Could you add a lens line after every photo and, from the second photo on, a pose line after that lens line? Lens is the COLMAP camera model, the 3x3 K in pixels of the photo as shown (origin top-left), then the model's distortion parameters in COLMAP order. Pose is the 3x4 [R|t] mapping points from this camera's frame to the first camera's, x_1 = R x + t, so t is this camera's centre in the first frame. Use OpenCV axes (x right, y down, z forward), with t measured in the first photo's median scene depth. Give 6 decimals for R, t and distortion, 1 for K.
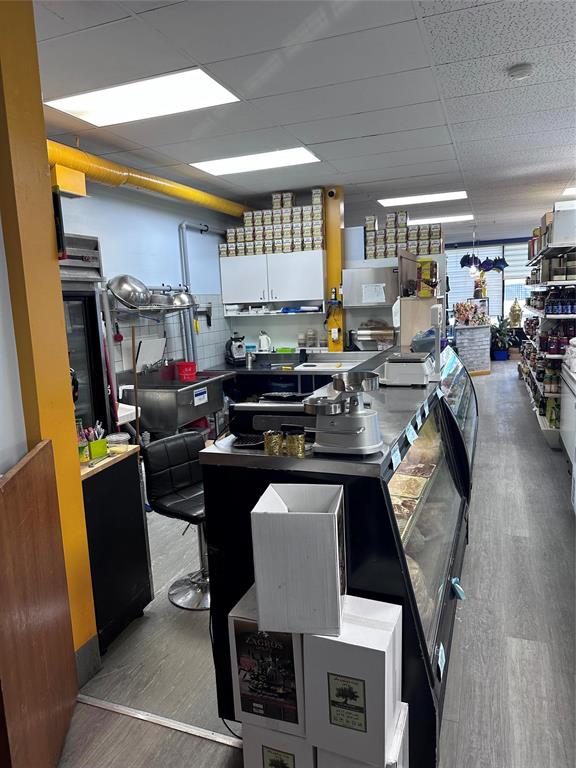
lens RADIAL K [[541.0, 0, 285.4], [0, 541.0, 393.8], [0, 0, 1]] dist [0.080639, -0.108079]
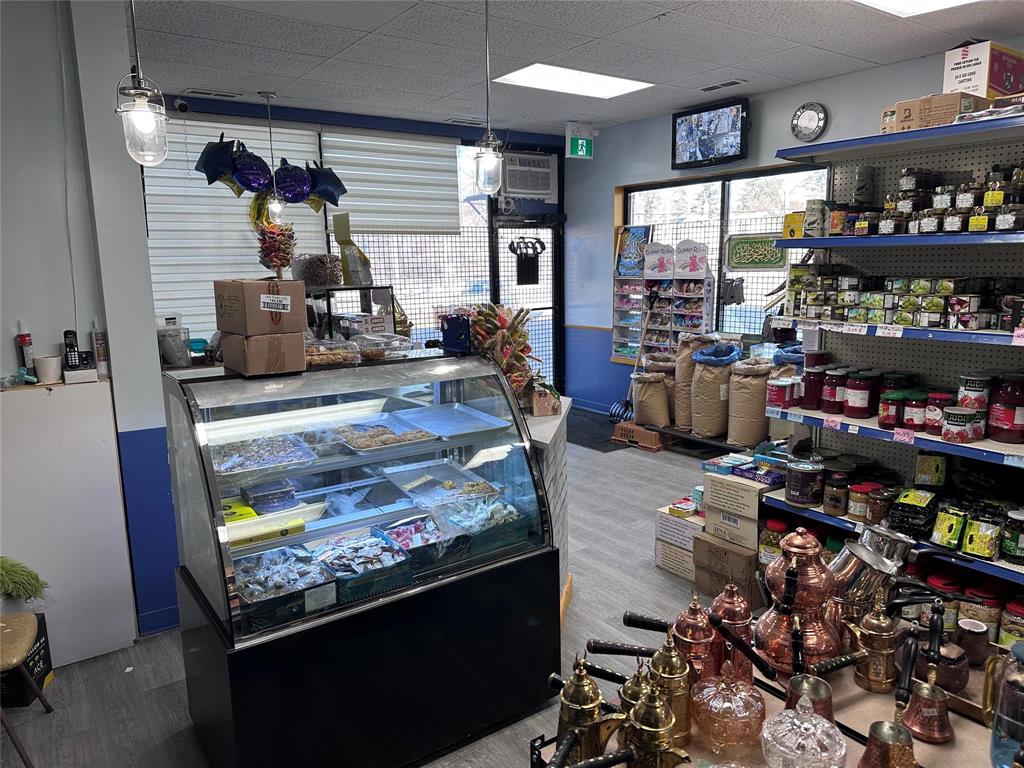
lens RADIAL K [[721.3, 0, 512.0], [0, 721.3, 384.0], [0, 0, 1]] dist [0.080639, -0.108079]
pose [[0.554950, -0.106835, 0.824995, 0.138191], [0.128527, 0.990822, 0.041852, -0.253021], [-0.821895, 0.082809, 0.563589, 1.445625]]
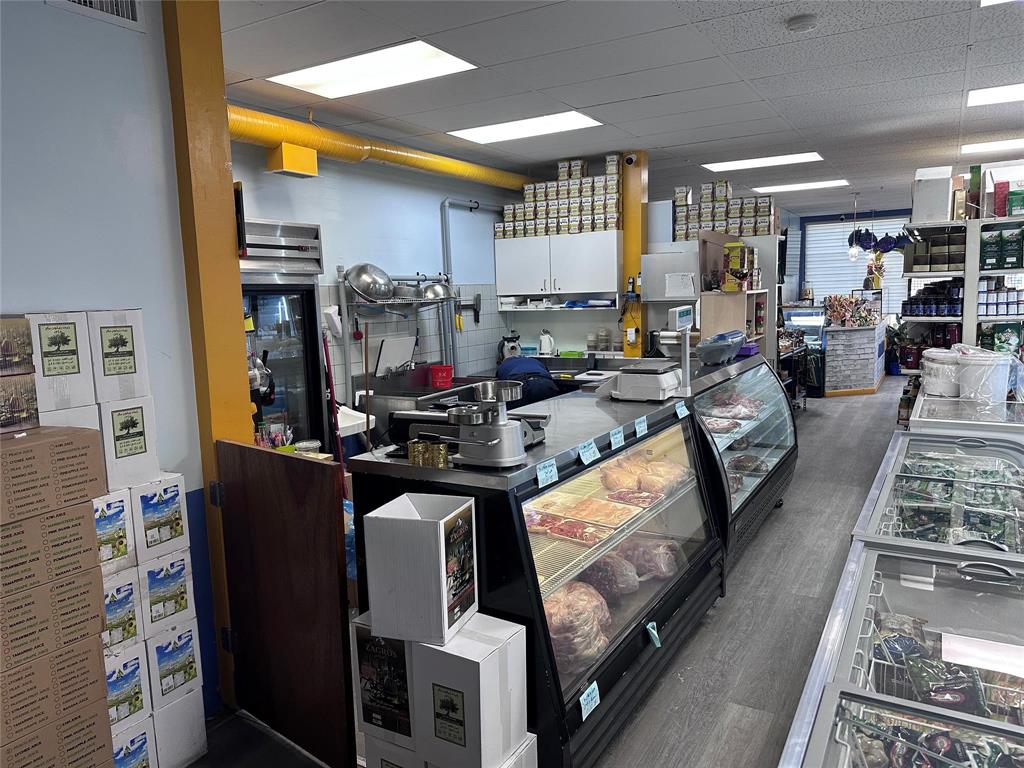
lens RADIAL K [[713.5, 0, 508.3], [0, 713.5, 397.2], [0, 0, 1]] dist [0.088987, -0.136568]
pose [[0.985152, 0.035518, -0.167970, 0.095741], [-0.038280, 0.999179, -0.013235, 0.001118], [0.167362, 0.019468, 0.985703, -0.062950]]
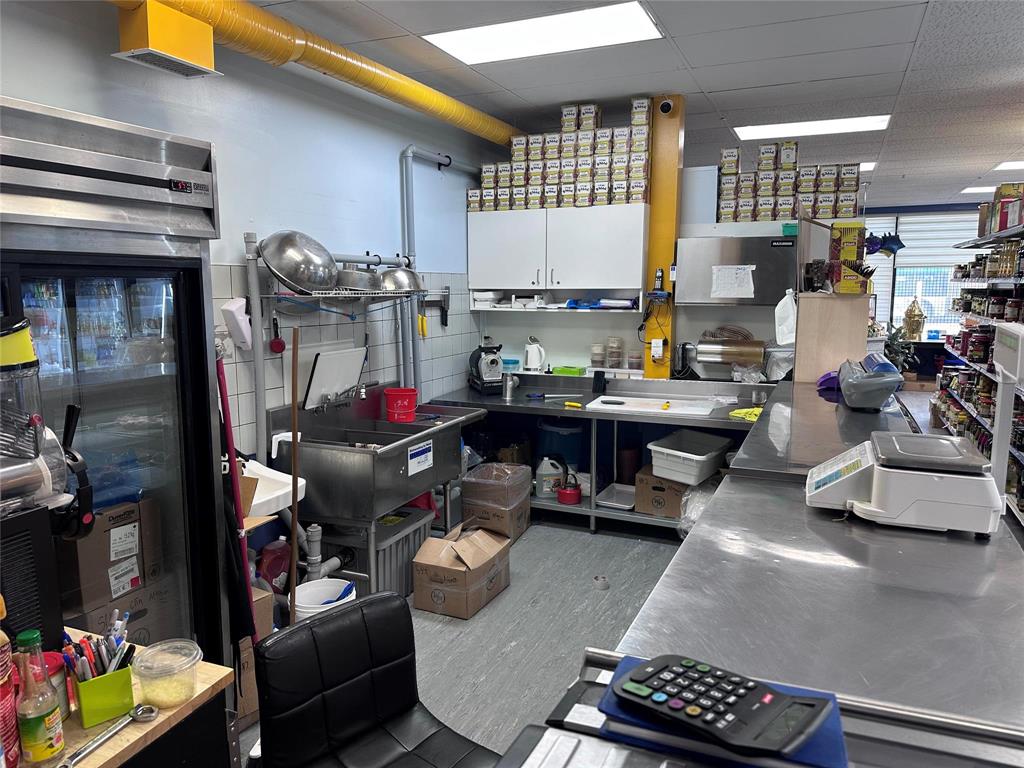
lens RADIAL K [[727.1, 0, 503.1], [0, 727.1, 396.7], [0, 0, 1]] dist [0.104156, -0.219515]
pose [[0.997069, 0.049427, -0.058396, -0.026192], [-0.050323, 0.998635, -0.013975, -0.040540], [0.057626, 0.016873, 0.998196, 0.213405]]
